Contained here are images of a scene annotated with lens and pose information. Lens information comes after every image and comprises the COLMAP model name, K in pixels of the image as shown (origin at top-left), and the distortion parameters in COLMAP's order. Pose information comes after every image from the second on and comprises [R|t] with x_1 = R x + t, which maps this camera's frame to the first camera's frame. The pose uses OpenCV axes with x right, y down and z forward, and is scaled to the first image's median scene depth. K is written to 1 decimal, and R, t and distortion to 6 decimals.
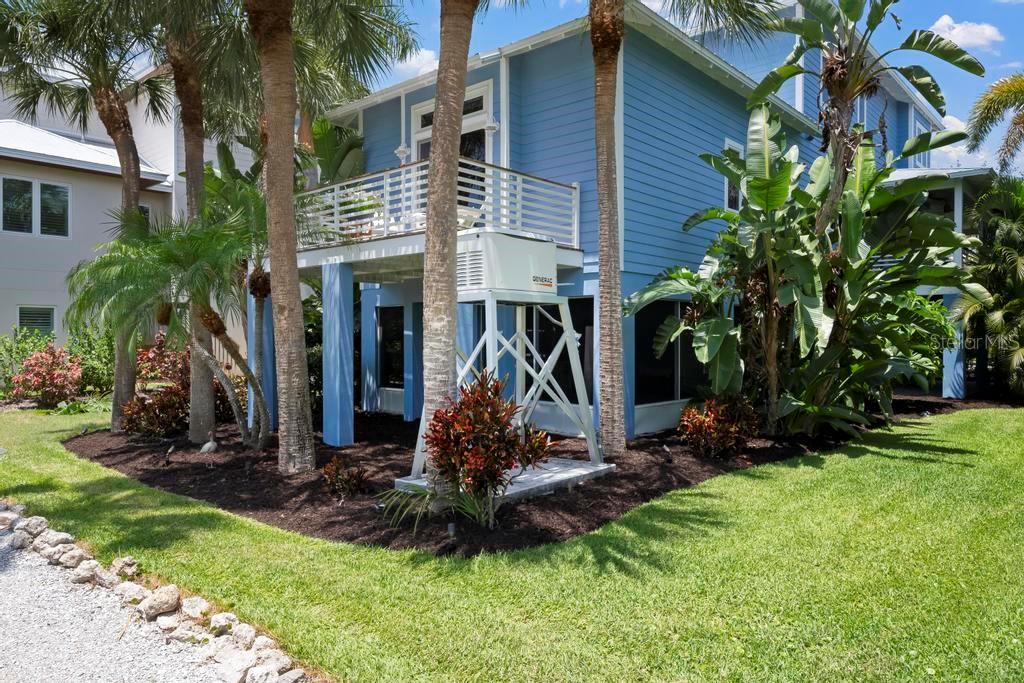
lens RADIAL K [[703.5, 0, 512.0], [0, 703.5, 341.5], [0, 0, 1]] dist [0.001098, -0.000139]
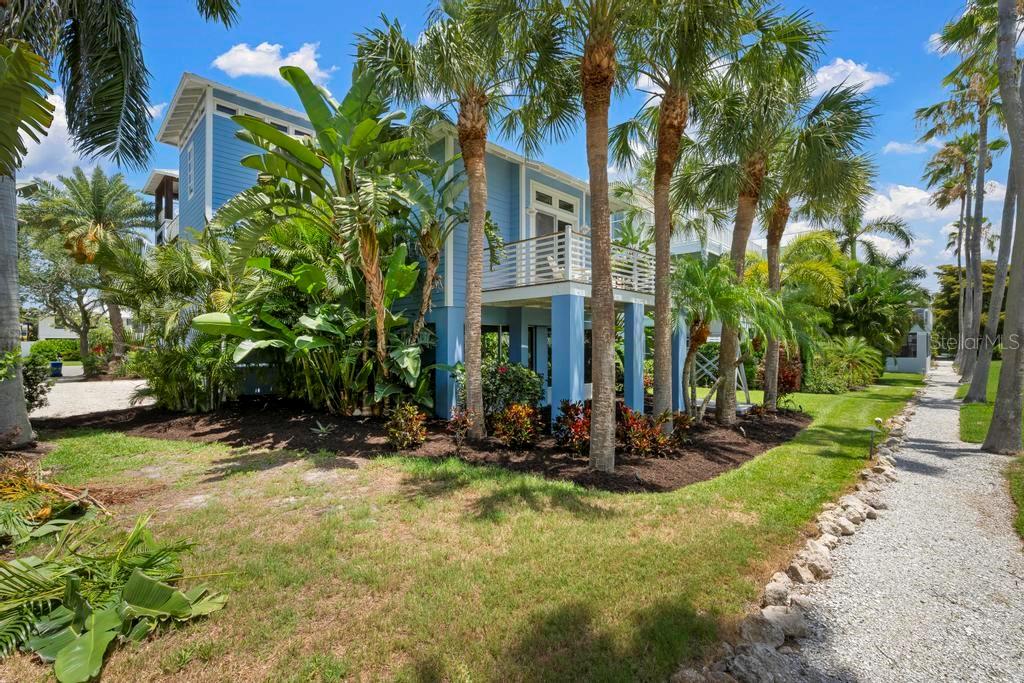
lens RADIAL K [[443.2, 0, 512.0], [0, 443.2, 341.5], [0, 0, 1]] dist [0.000490, 0.000171]
pose [[0.061874, -0.002839, 0.998080, -1.173564], [-0.001426, 0.999995, 0.002933, -0.028485], [-0.998083, -0.001605, 0.061870, 1.156889]]
